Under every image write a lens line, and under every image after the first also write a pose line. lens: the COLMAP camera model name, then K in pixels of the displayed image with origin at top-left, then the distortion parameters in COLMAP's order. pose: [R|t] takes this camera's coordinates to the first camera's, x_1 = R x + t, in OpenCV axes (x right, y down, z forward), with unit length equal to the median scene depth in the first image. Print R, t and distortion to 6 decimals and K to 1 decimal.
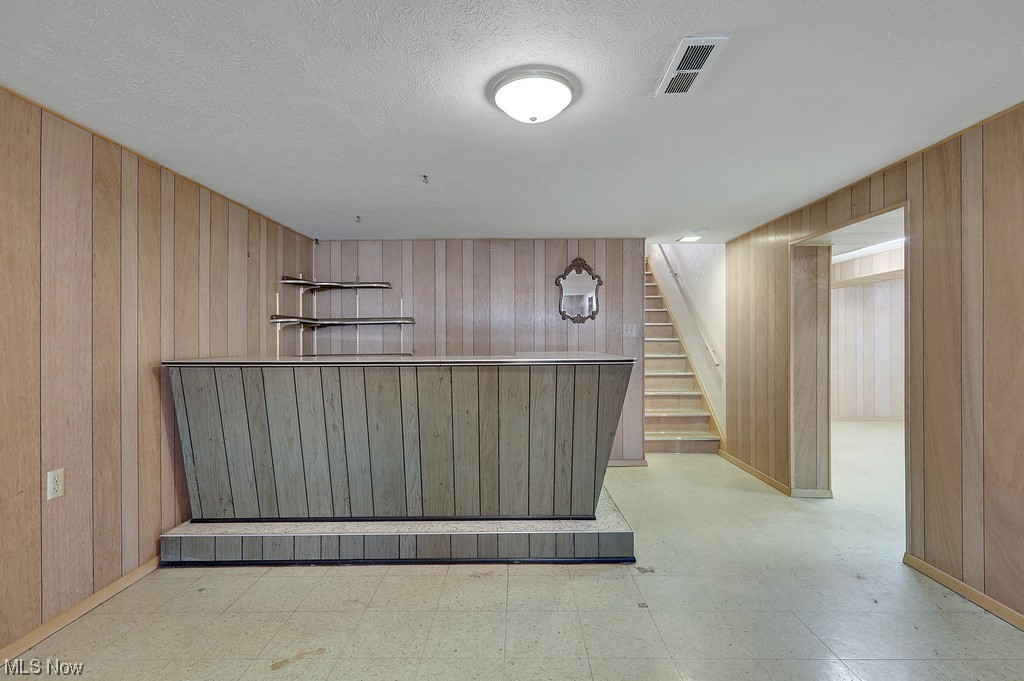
lens RADIAL K [[498.3, 0, 512.0], [0, 498.3, 340.5], [0, 0, 1]] dist [-0.000383, -0.000039]
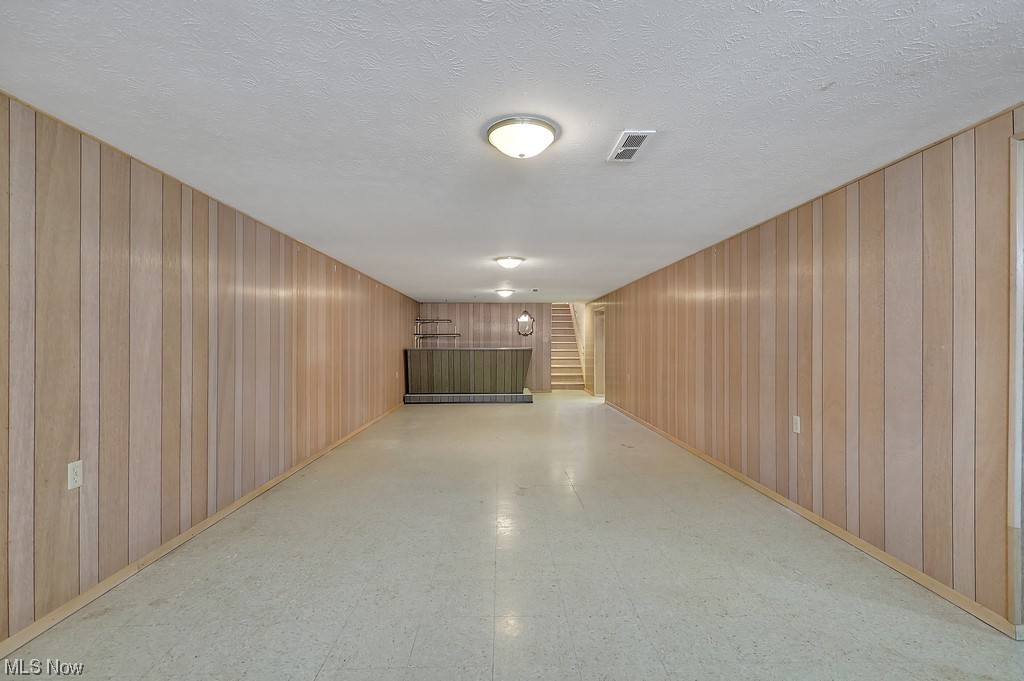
lens RADIAL K [[498.3, 0, 512.0], [0, 498.3, 340.5], [0, 0, 1]] dist [-0.000383, -0.000039]
pose [[0.999728, 0.005013, 0.022763, 0.002812], [-0.004868, 0.999967, -0.006428, 0.002831], [-0.022794, 0.006315, 0.999720, -1.446672]]
